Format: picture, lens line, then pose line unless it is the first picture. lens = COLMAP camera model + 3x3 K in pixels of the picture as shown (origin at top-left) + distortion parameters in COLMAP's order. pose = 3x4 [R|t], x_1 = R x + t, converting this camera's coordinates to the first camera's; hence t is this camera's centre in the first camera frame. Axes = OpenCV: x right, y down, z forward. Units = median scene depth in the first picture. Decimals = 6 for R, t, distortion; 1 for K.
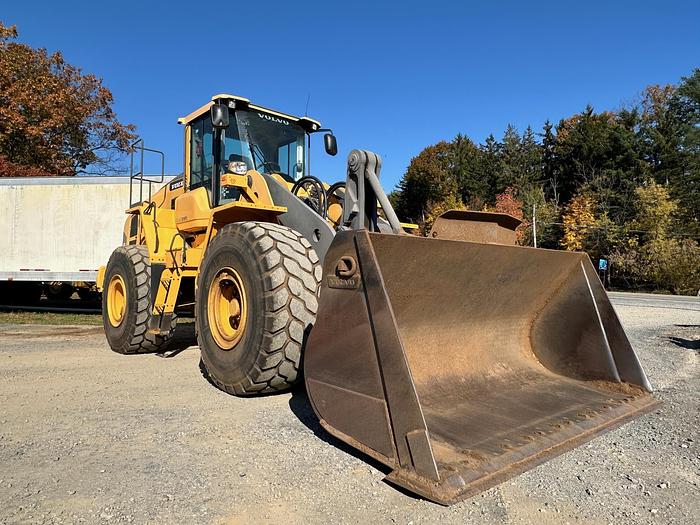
lens RADIAL K [[483.7, 0, 343.6], [0, 483.7, 264.3], [0, 0, 1]] dist [-0.000420, -0.001652]
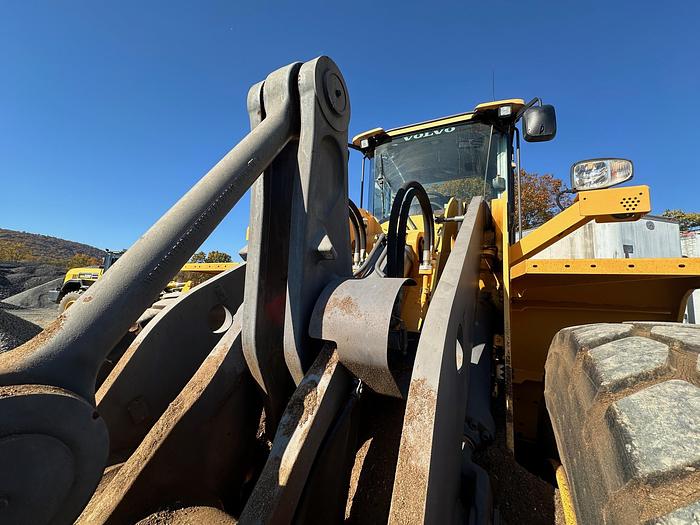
lens RADIAL K [[278.4, 0, 349.5], [0, 278.4, 263.3], [0, 0, 1]] dist [0.001439, 0.000092]
pose [[0.372147, -0.098652, -0.922916, 0.159826], [-0.013810, 0.993637, -0.111780, -0.055467], [0.928071, 0.054344, 0.368416, 0.682083]]
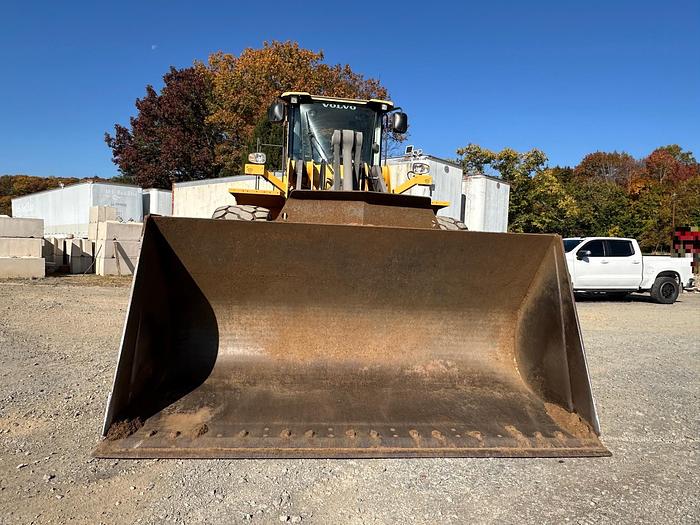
lens RADIAL K [[445.2, 0, 343.6], [0, 445.2, 268.1], [0, 0, 1]] dist [-0.003040, 0.001593]
pose [[0.822613, 0.056726, -0.565765, 0.406118], [-0.018532, 0.997157, 0.073033, -0.011998], [0.568300, -0.049593, 0.821326, 0.156498]]
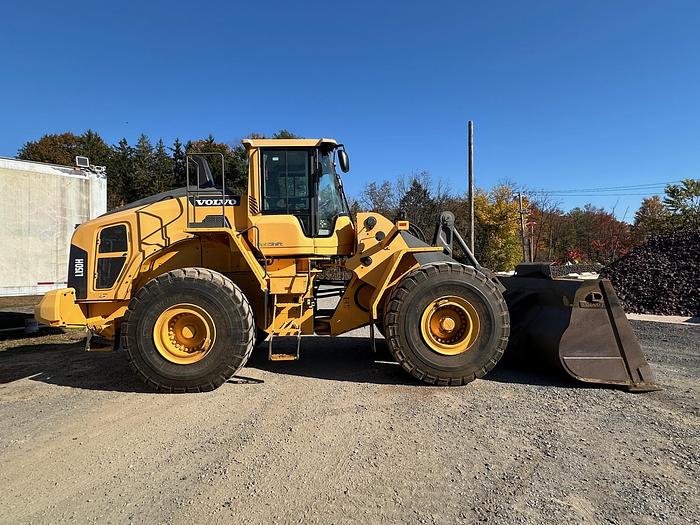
lens RADIAL K [[388.7, 0, 348.7], [0, 388.7, 263.0], [0, 0, 1]] dist [-0.001960, 0.001060]
pose [[0.629300, -0.009377, 0.777106, -0.789905], [-0.011294, 0.999711, 0.021209, -0.066551], [-0.777080, -0.022124, 0.629013, 0.324030]]
